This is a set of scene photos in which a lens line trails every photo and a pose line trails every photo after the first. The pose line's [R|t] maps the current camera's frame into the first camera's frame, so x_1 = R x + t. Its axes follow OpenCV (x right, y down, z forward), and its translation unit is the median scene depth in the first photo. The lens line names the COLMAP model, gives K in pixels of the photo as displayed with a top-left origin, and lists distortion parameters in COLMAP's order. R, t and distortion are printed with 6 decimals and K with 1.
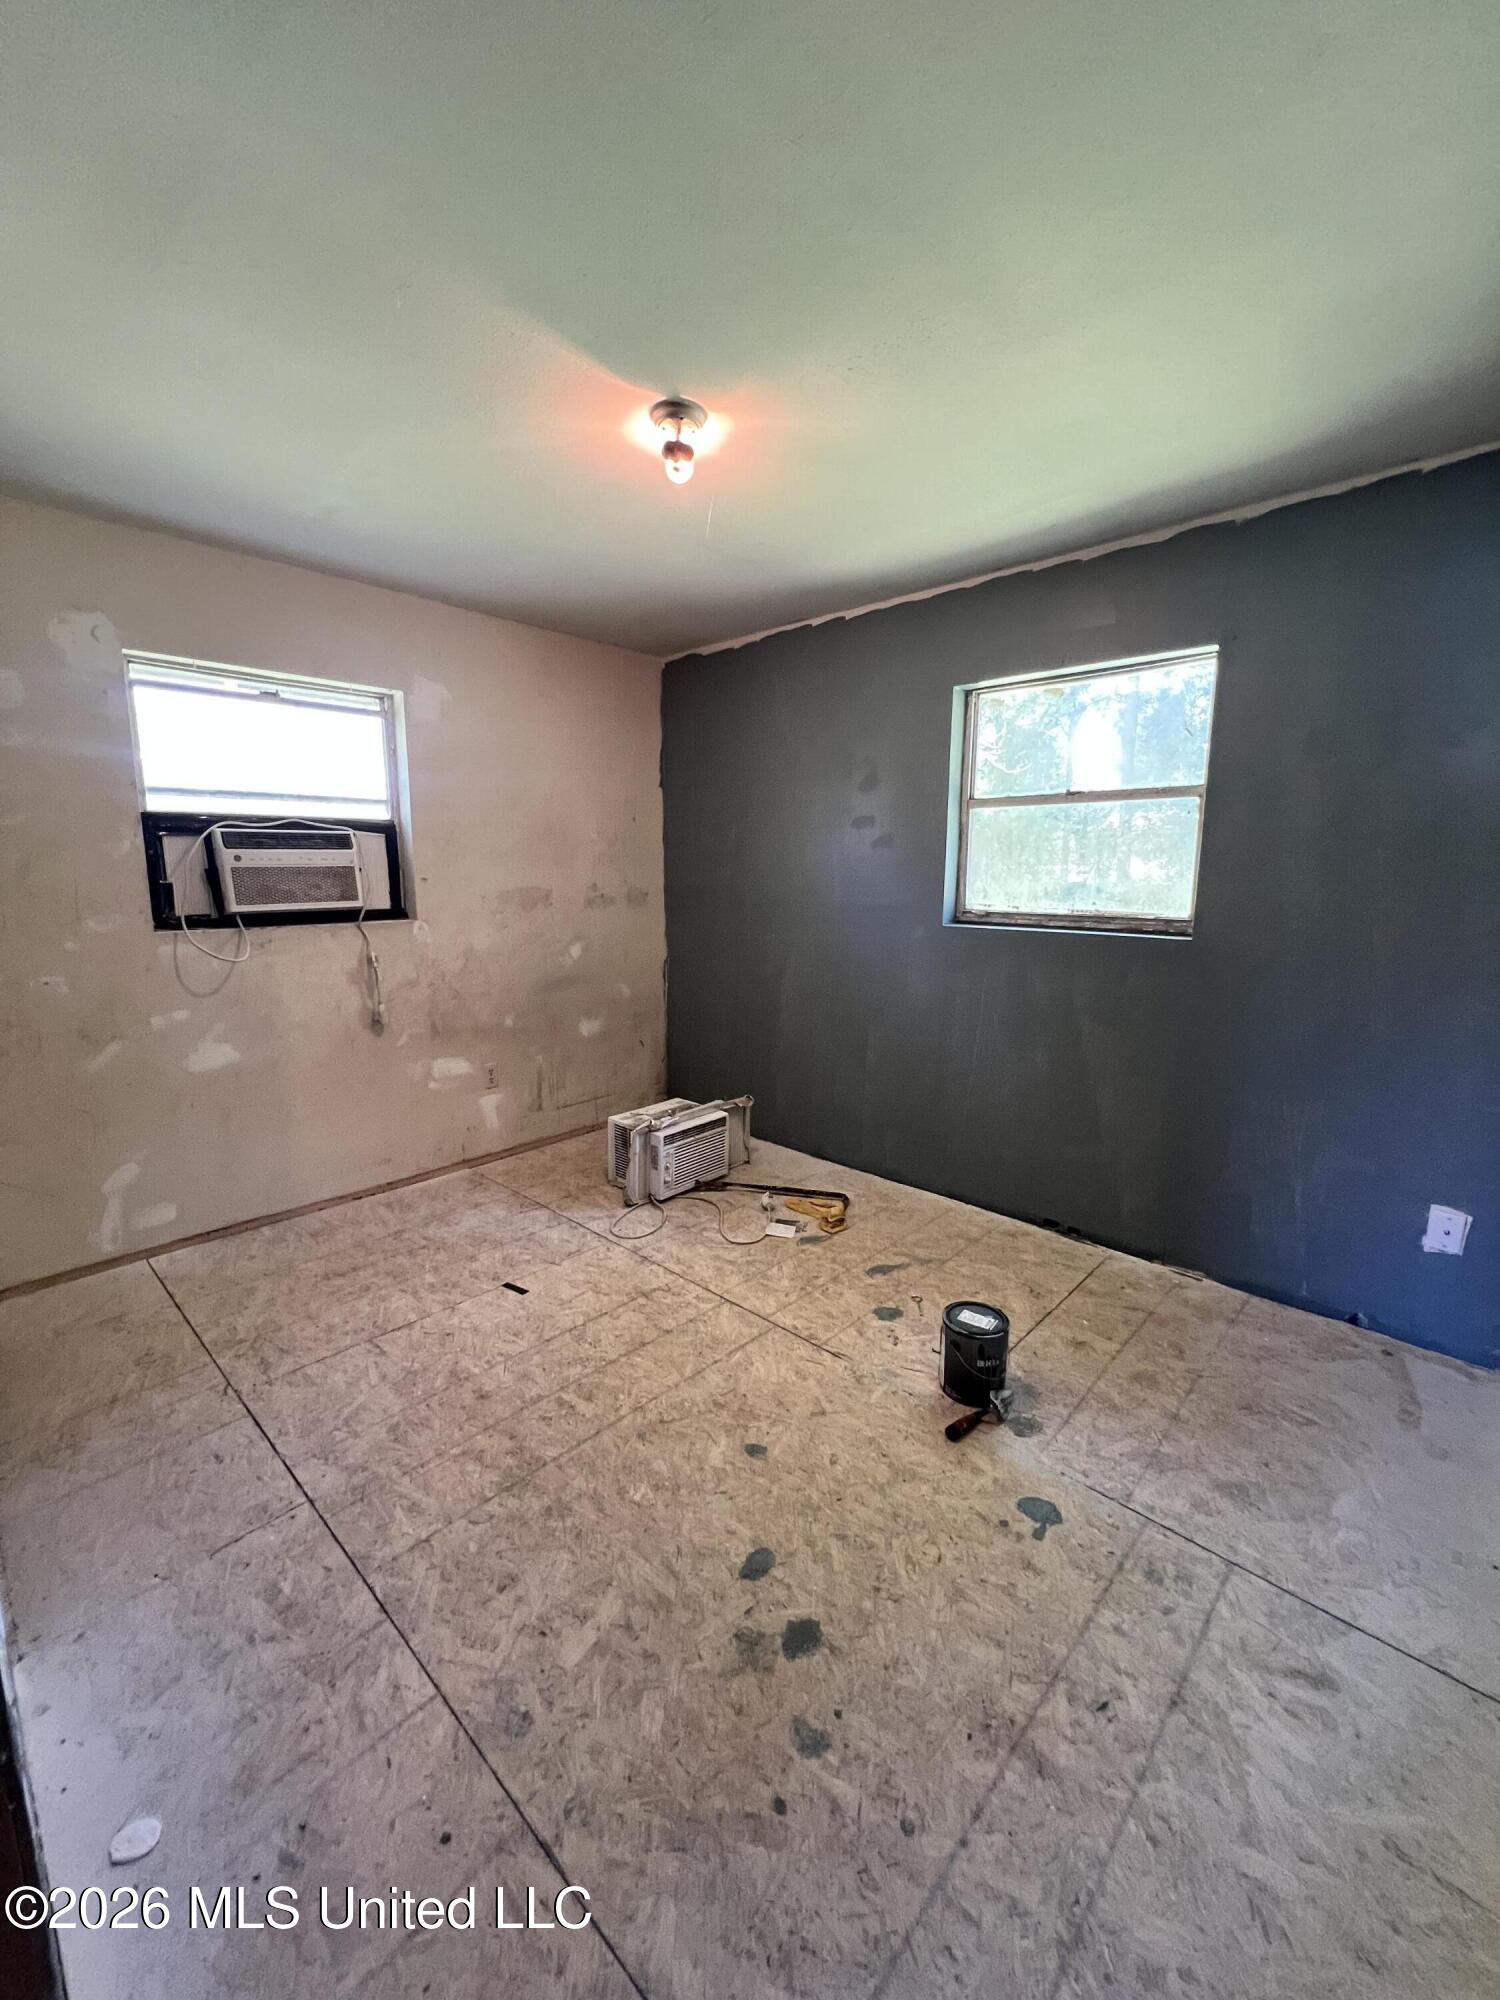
lens RADIAL K [[805.5, 0, 755.8], [0, 805.5, 1004.3], [0, 0, 1]] dist [-0.000170, 0.000778]
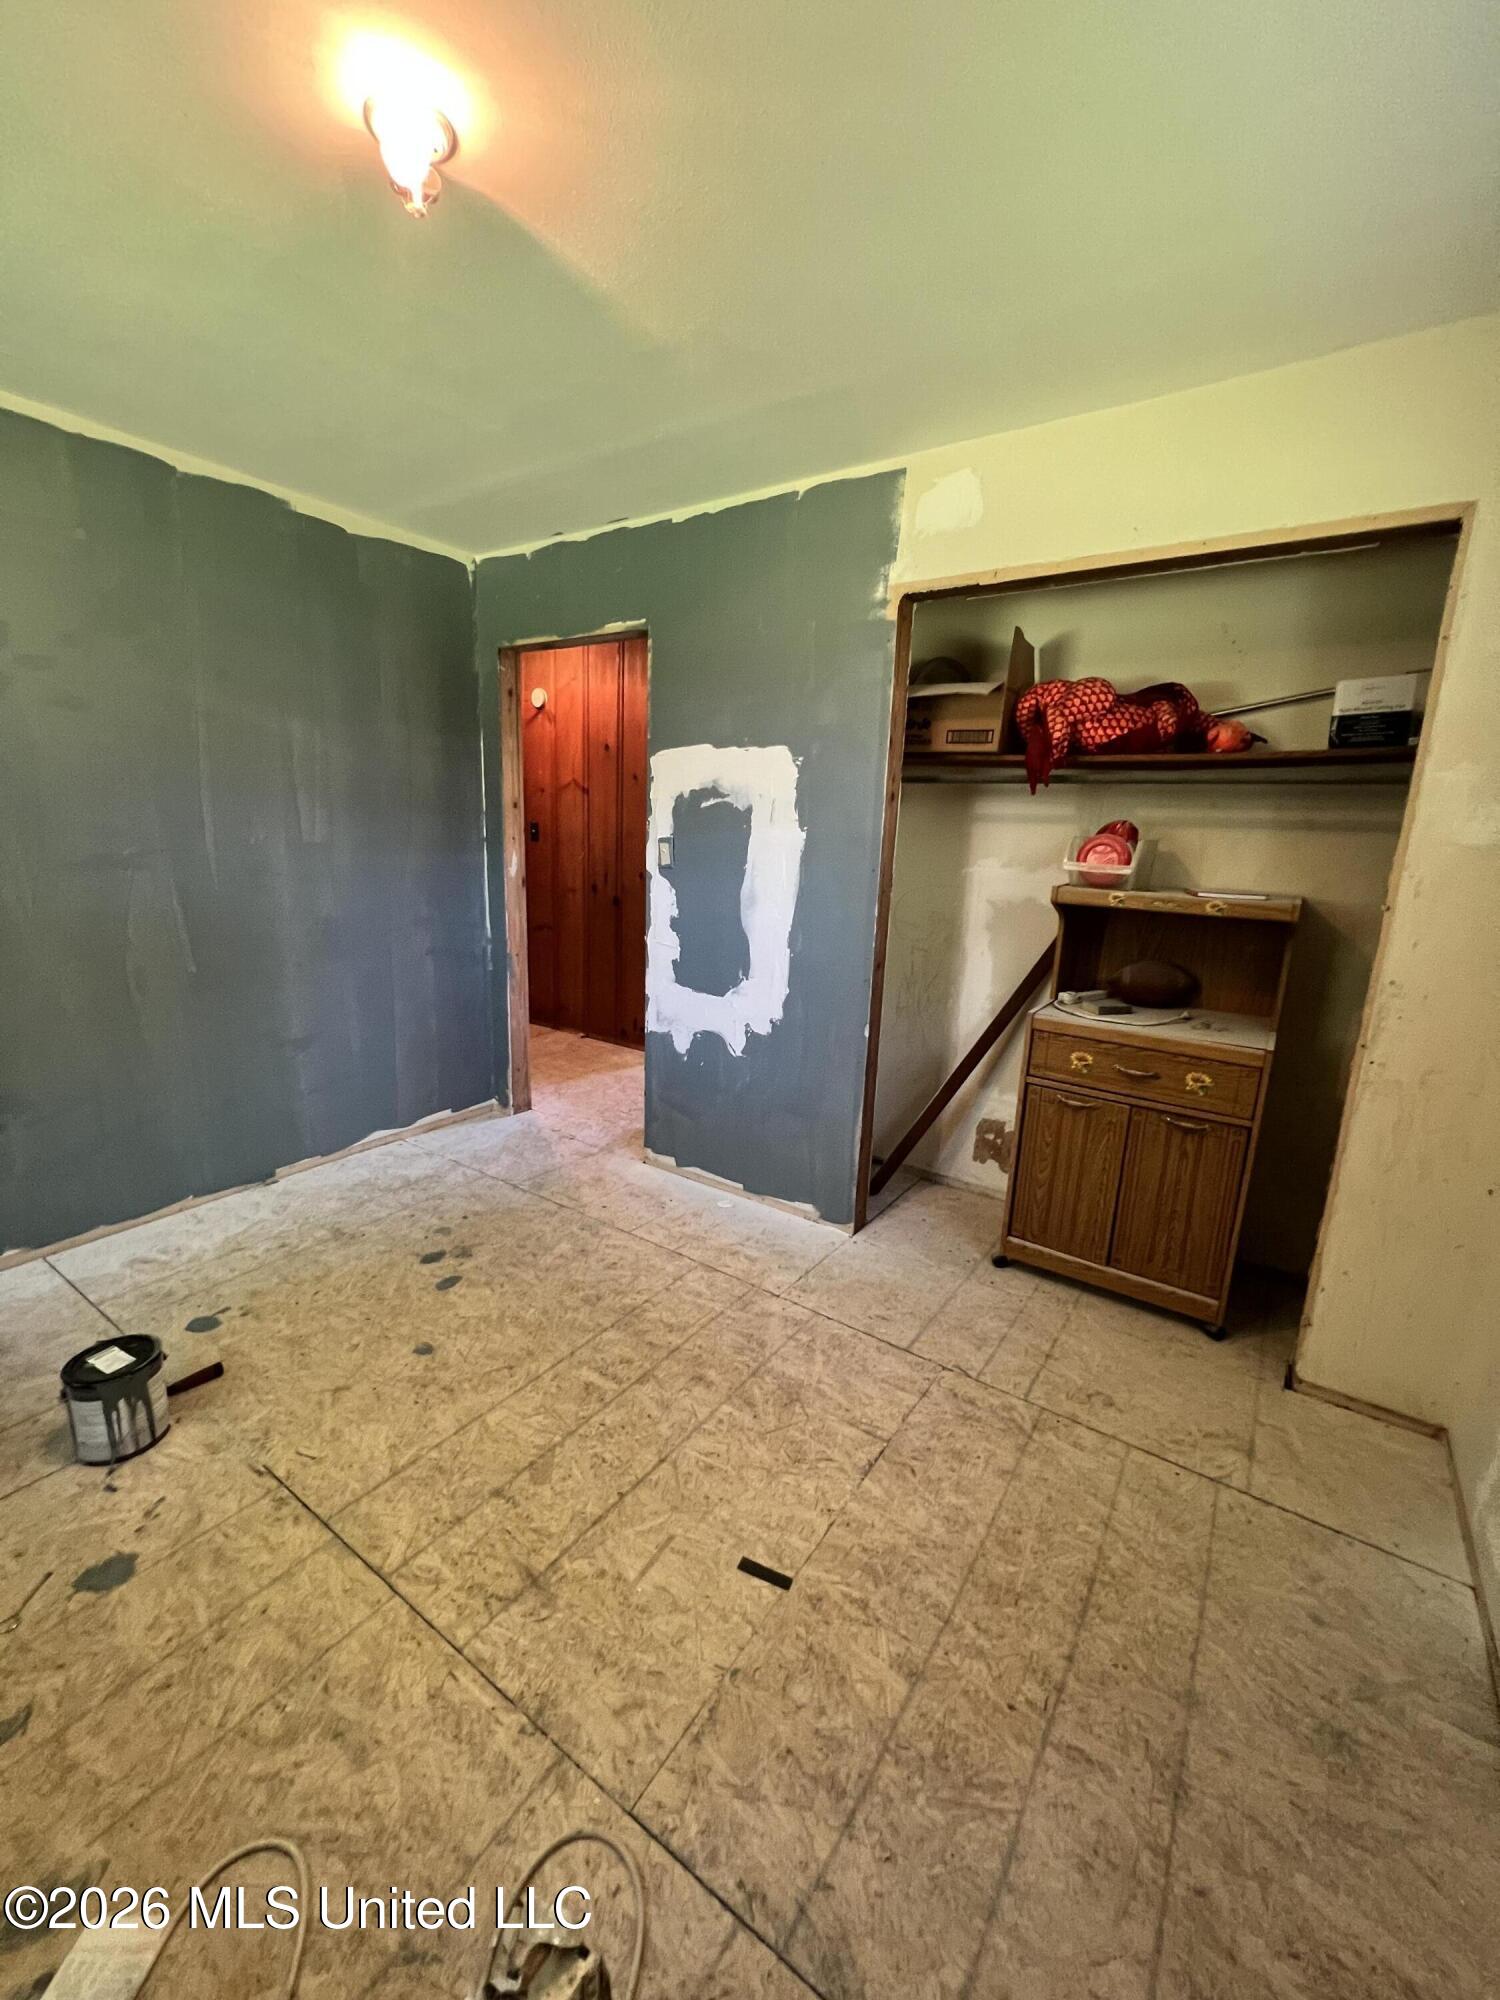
lens RADIAL K [[805.5, 0, 755.2], [0, 805.5, 1007.1], [0, 0, 1]] dist [-0.000170, 0.000778]
pose [[-0.988057, -0.005444, -0.153994, -0.240756], [-0.064820, 0.921338, 0.383322, -0.291471], [0.139794, 0.388725, -0.910687, 1.640458]]
